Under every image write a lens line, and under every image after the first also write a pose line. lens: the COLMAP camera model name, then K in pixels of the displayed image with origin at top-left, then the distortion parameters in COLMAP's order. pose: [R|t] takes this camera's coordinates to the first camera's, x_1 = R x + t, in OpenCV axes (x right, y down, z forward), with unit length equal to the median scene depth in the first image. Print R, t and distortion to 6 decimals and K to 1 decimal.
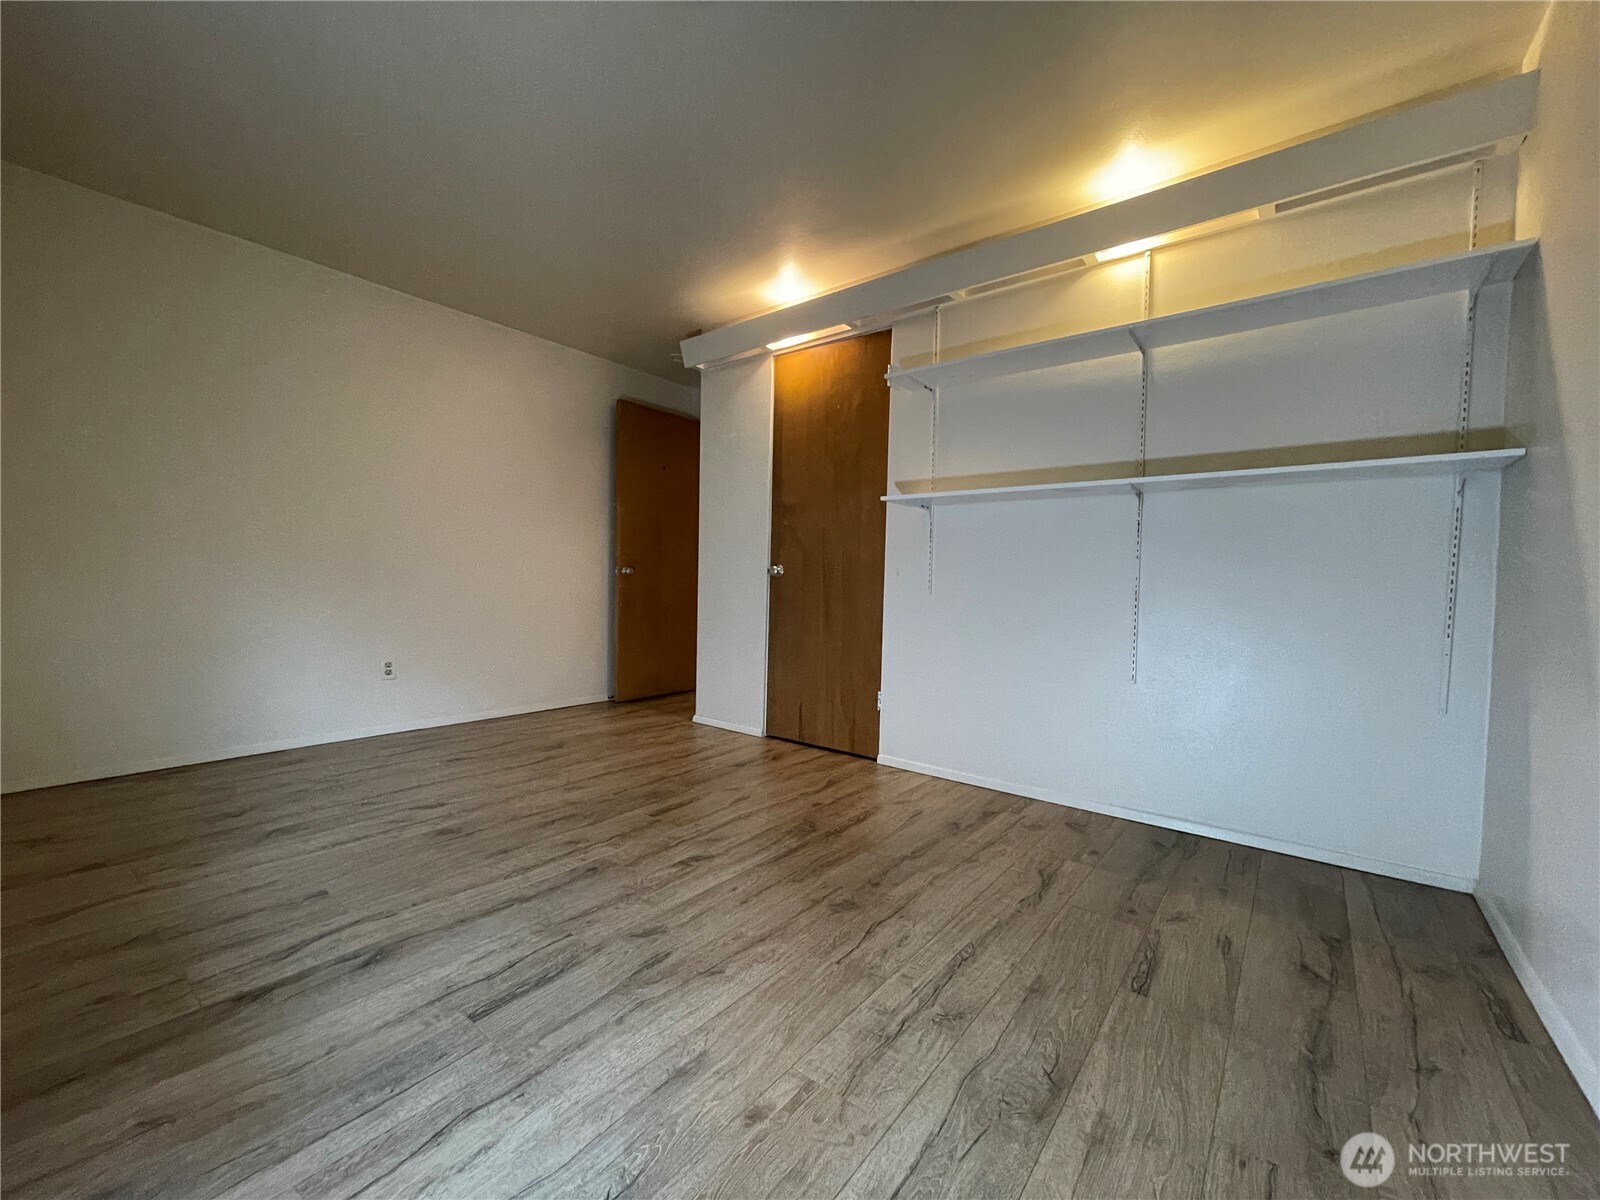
lens RADIAL K [[649.6, 0, 799.7], [0, 649.6, 611.9], [0, 0, 1]] dist [0.001278, 0.000574]
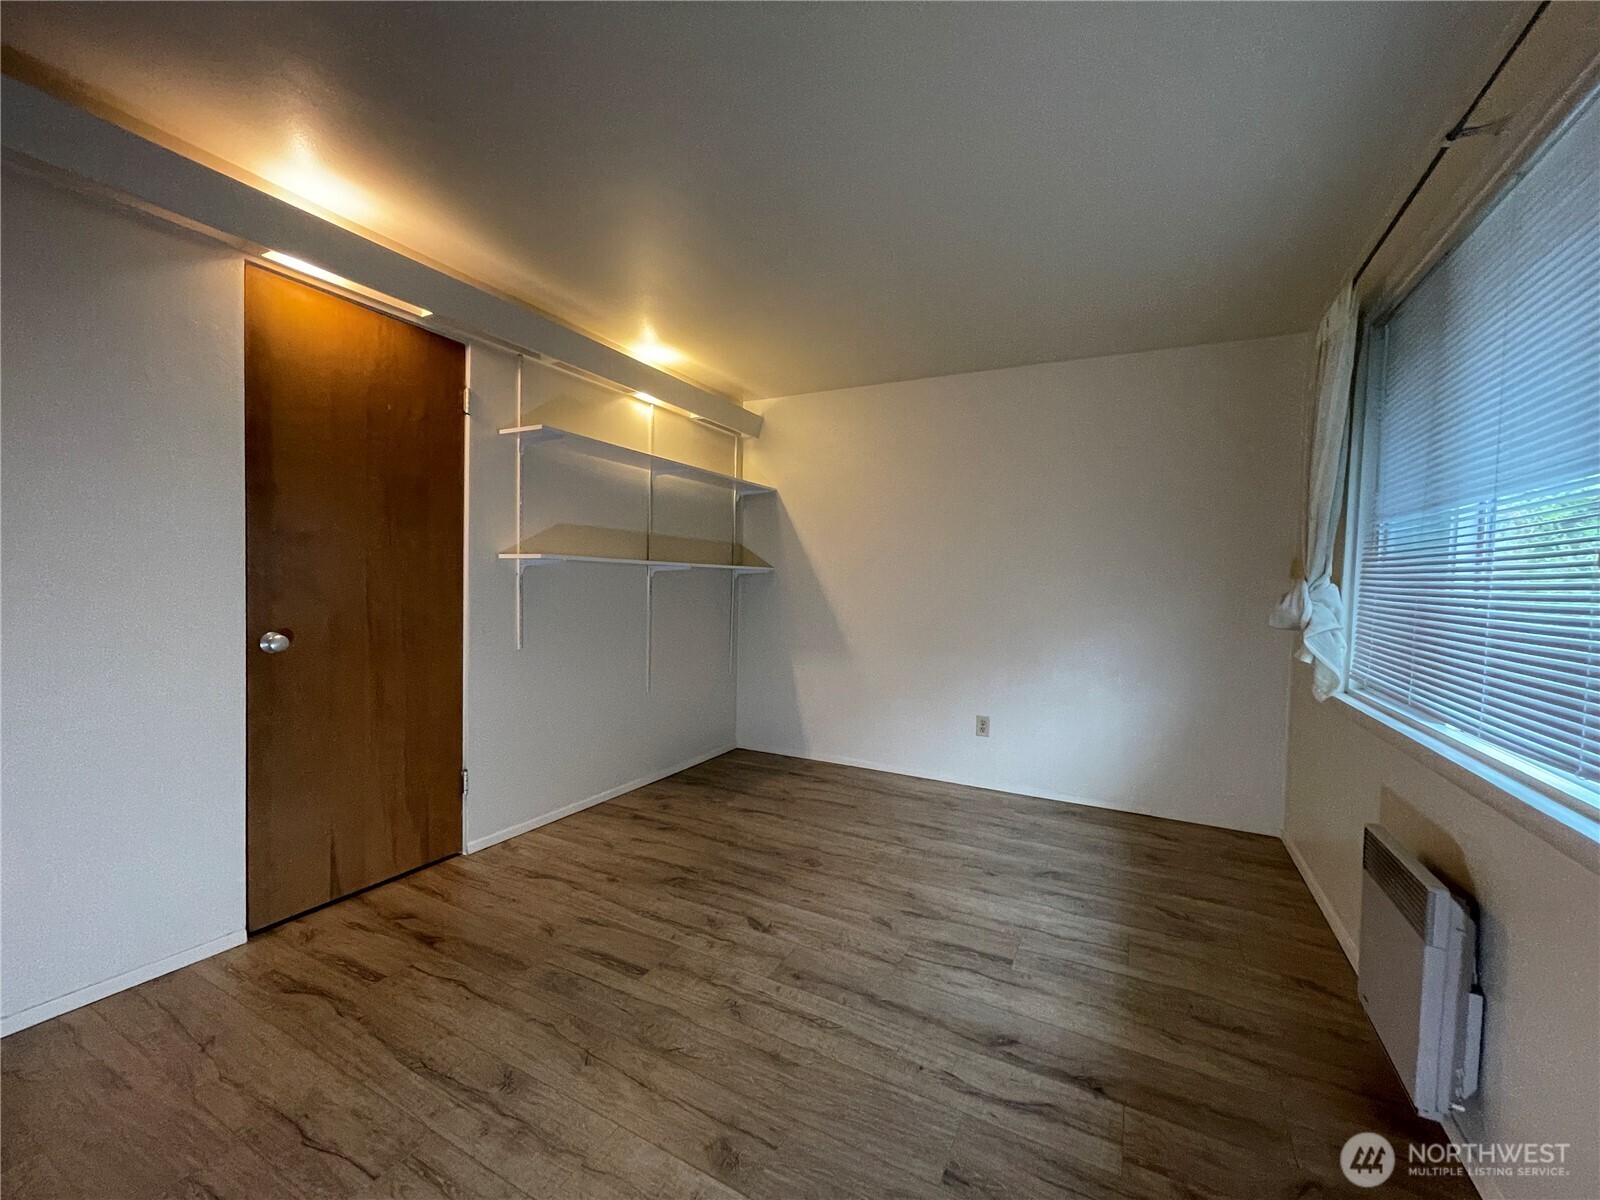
lens RADIAL K [[649.6, 0, 799.9], [0, 649.6, 598.3], [0, 0, 1]] dist [0.001278, 0.000574]
pose [[-0.180962, -0.053025, 0.982060, -1.240066], [0.017433, 0.998216, 0.057110, -0.227898], [-0.983336, 0.027455, -0.179715, 1.144038]]
